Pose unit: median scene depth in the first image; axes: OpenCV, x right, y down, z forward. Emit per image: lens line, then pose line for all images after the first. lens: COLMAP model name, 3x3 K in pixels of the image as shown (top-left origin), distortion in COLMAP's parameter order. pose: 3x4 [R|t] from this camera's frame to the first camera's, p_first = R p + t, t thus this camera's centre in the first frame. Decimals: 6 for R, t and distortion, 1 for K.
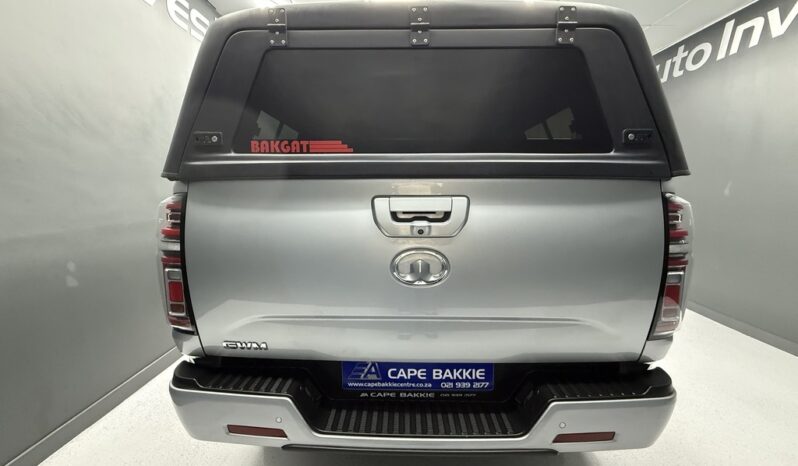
lens RADIAL K [[290.3, 0, 399.0], [0, 290.3, 233.0], [0, 0, 1]] dist [-0.000693, -0.000006]
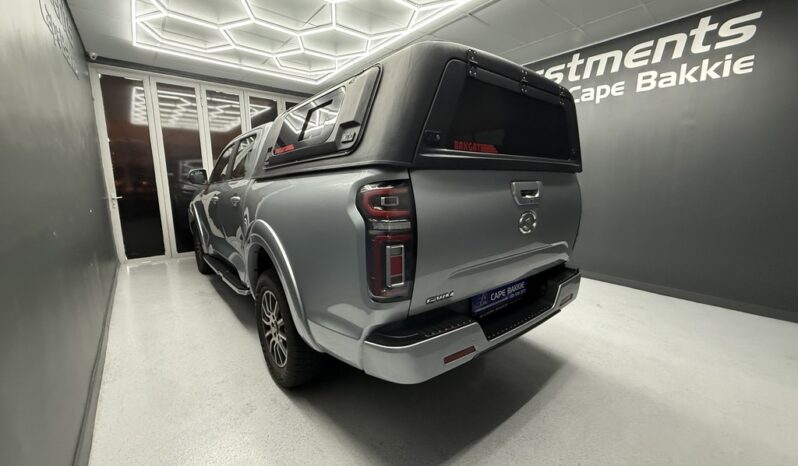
lens RADIAL K [[317.0, 0, 399.0], [0, 317.0, 233.0], [0, 0, 1]] dist [-0.001989, 0.000081]
pose [[0.760935, -0.108570, 0.639680, -1.536255], [0.084085, 0.994088, 0.068697, -0.011795], [-0.643357, 0.001514, 0.765565, 0.033793]]
